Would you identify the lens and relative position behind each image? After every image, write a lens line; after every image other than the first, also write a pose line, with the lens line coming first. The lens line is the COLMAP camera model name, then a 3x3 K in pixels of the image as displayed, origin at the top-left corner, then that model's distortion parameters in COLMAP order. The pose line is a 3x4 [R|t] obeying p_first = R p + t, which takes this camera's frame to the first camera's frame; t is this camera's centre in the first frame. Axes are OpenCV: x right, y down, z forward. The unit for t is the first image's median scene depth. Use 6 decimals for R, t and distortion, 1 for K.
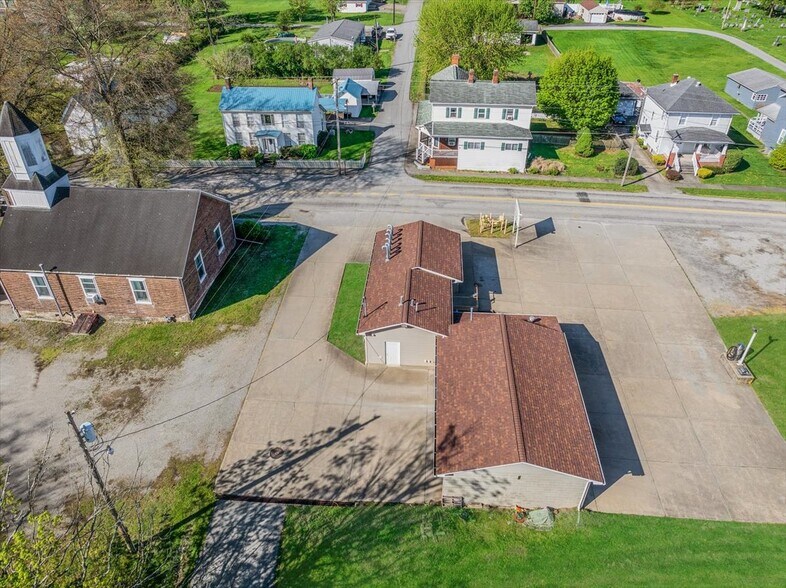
lens RADIAL K [[553.3, 0, 398.5], [0, 553.3, 292.7], [0, 0, 1]] dist [-0.034966, -0.001202]
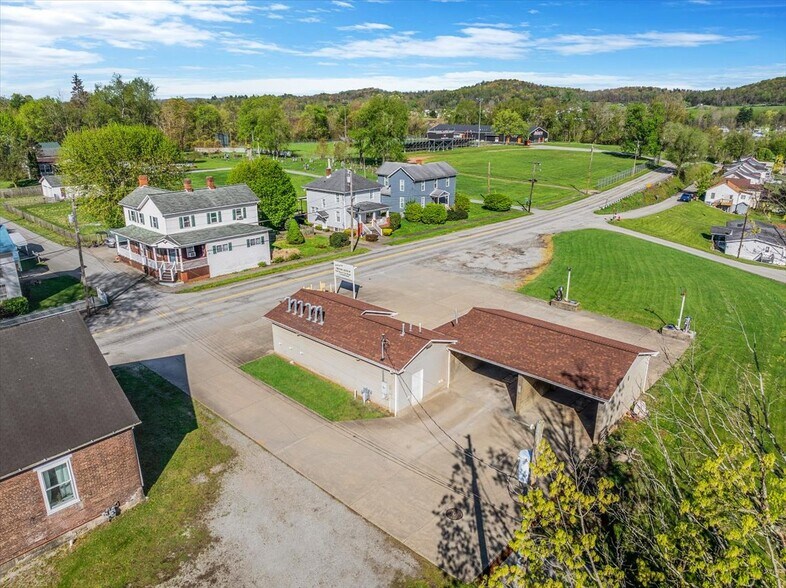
lens RADIAL K [[553.3, 0, 398.5], [0, 553.3, 292.7], [0, 0, 1]] dist [-0.034966, -0.001202]
pose [[0.604169, -0.246794, 0.757675, -0.422590], [0.462533, 0.882871, -0.081250, 0.019598], [-0.648878, 0.399539, 0.647554, 0.217689]]
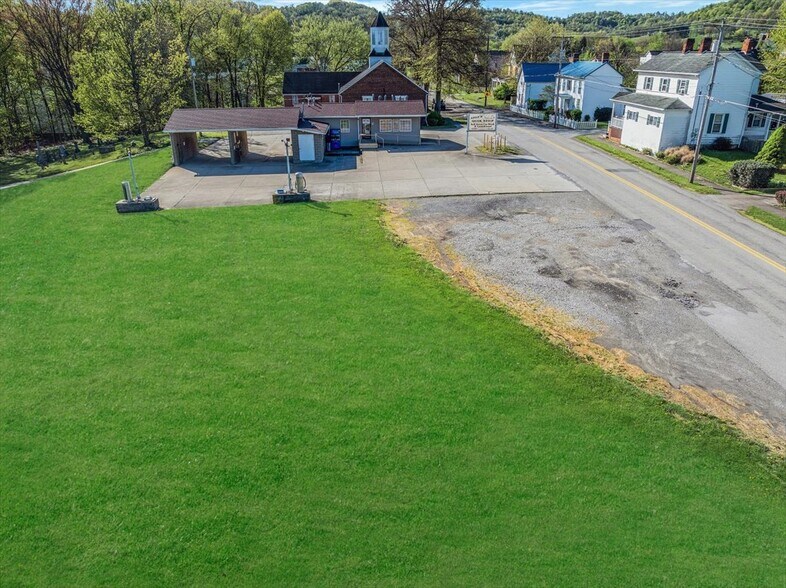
lens RADIAL K [[553.3, 0, 398.5], [0, 553.3, 292.7], [0, 0, 1]] dist [-0.034966, -0.001202]
pose [[0.141468, 0.392274, -0.908905, 0.984454], [-0.576893, 0.778792, 0.246328, -0.049644], [0.804476, 0.489493, 0.336474, 0.552697]]
